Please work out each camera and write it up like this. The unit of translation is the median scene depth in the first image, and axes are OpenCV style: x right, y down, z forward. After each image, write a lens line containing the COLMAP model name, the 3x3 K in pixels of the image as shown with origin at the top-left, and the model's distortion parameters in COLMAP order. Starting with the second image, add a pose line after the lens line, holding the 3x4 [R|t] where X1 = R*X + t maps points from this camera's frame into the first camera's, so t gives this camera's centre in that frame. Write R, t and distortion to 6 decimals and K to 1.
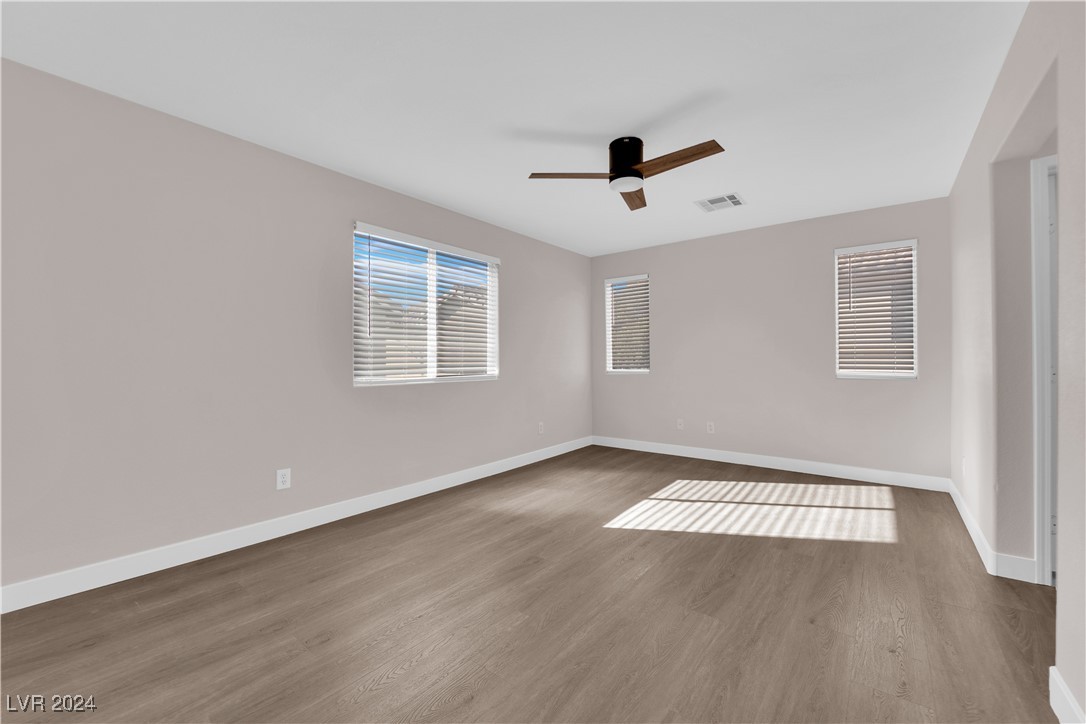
lens RADIAL K [[435.6, 0, 542.2], [0, 435.6, 359.0], [0, 0, 1]] dist [-0.002923, -0.008034]
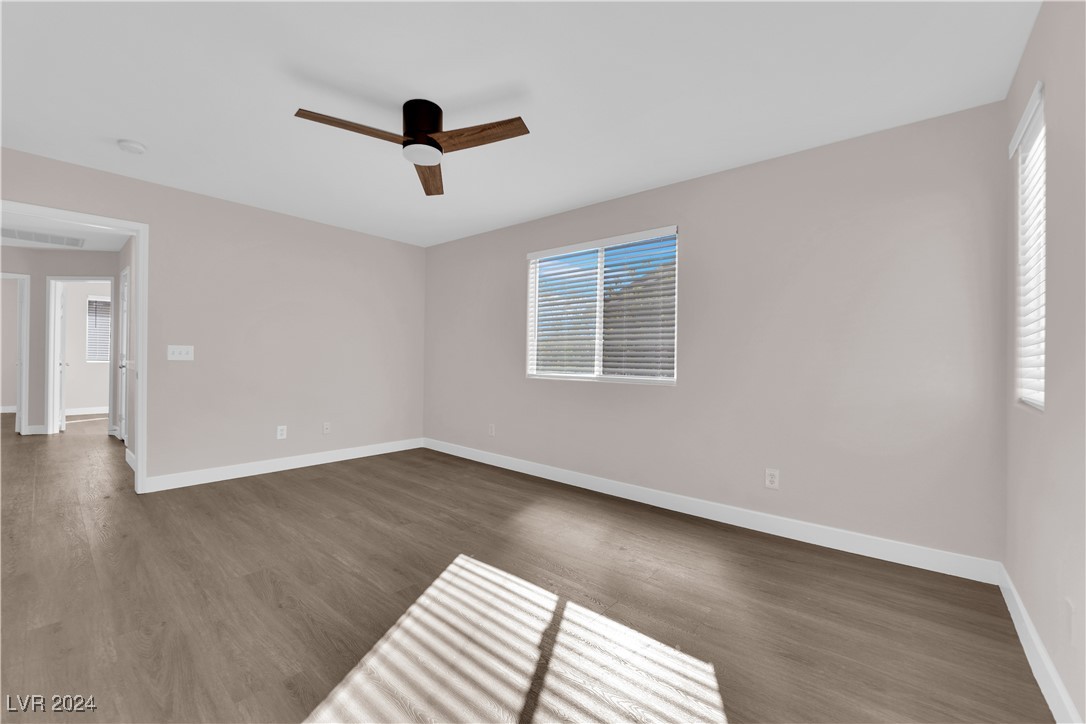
lens RADIAL K [[435.6, 0, 542.2], [0, 435.6, 359.0], [0, 0, 1]] dist [-0.002923, -0.008034]
pose [[-0.038624, 0.005081, -0.999241, 0.956095], [-0.010734, 0.999927, 0.005499, -0.001852], [0.999196, 0.010938, -0.038567, 1.157396]]
